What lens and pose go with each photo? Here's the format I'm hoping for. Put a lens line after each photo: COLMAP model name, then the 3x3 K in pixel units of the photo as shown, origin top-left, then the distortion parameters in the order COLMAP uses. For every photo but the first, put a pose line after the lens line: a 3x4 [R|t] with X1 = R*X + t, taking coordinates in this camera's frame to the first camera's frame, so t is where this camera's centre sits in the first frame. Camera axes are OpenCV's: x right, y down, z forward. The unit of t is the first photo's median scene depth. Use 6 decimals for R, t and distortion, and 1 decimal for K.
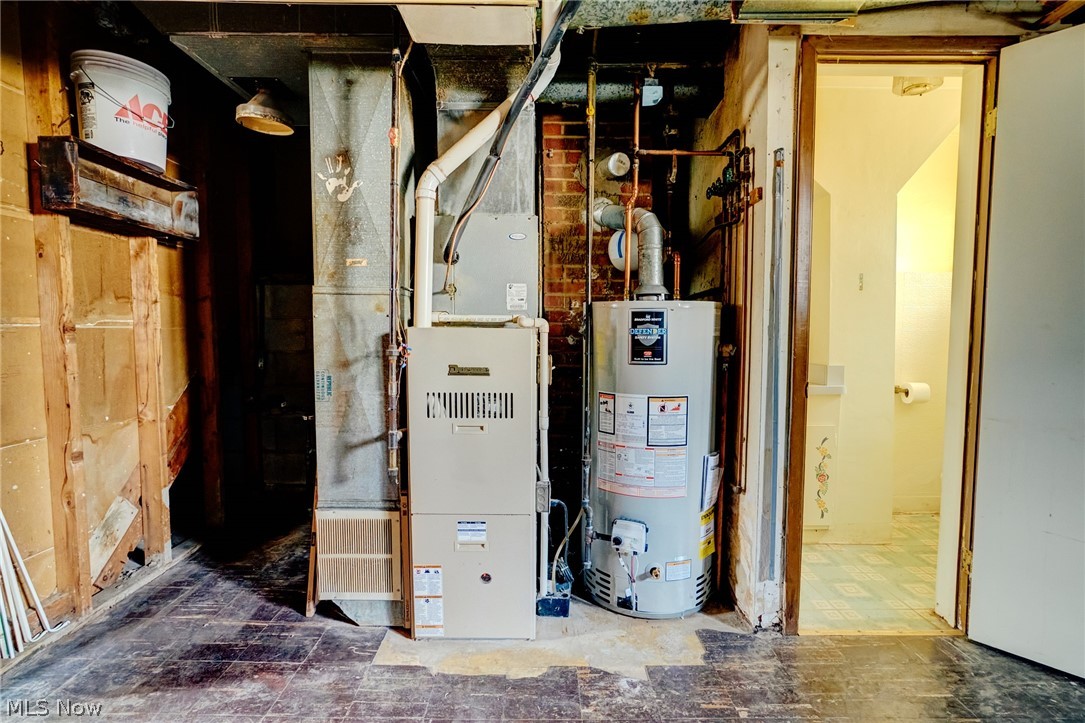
lens RADIAL K [[504.3, 0, 546.4], [0, 504.3, 361.2], [0, 0, 1]] dist [-0.015814, 0.005018]
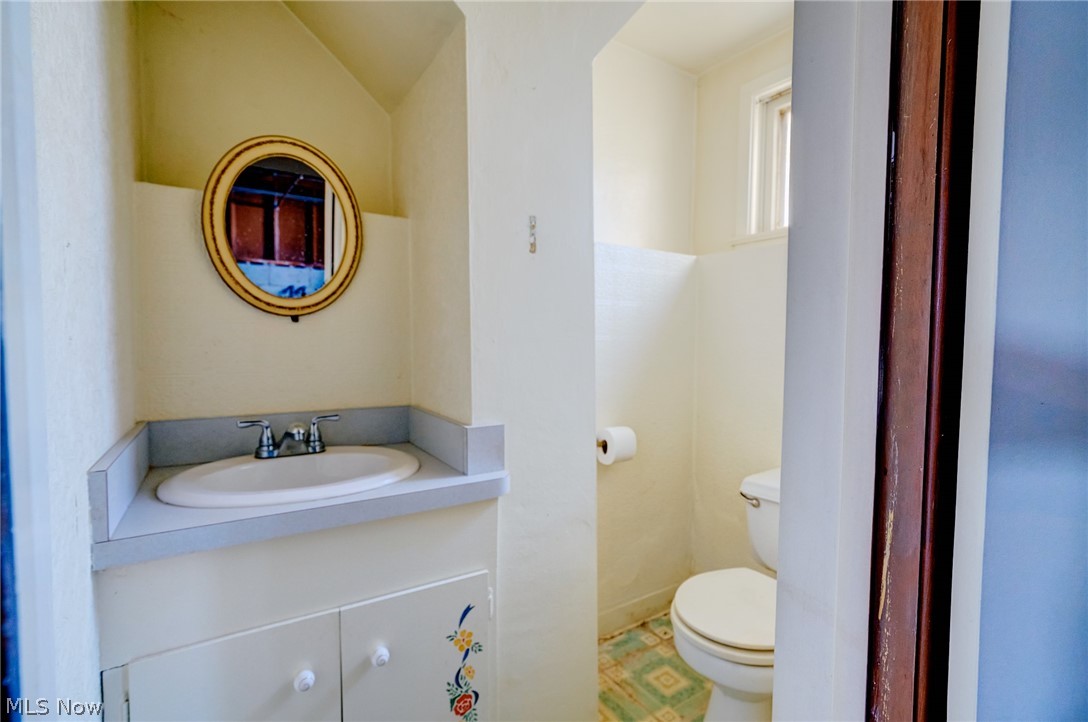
lens RADIAL K [[505.7, 0, 544.6], [0, 505.7, 363.0], [0, 0, 1]] dist [-0.015814, 0.005018]
pose [[0.839596, -0.019242, 0.542871, 0.389561], [0.028478, 0.999557, -0.008615, -0.037405], [-0.542464, 0.022693, 0.839772, 0.618053]]
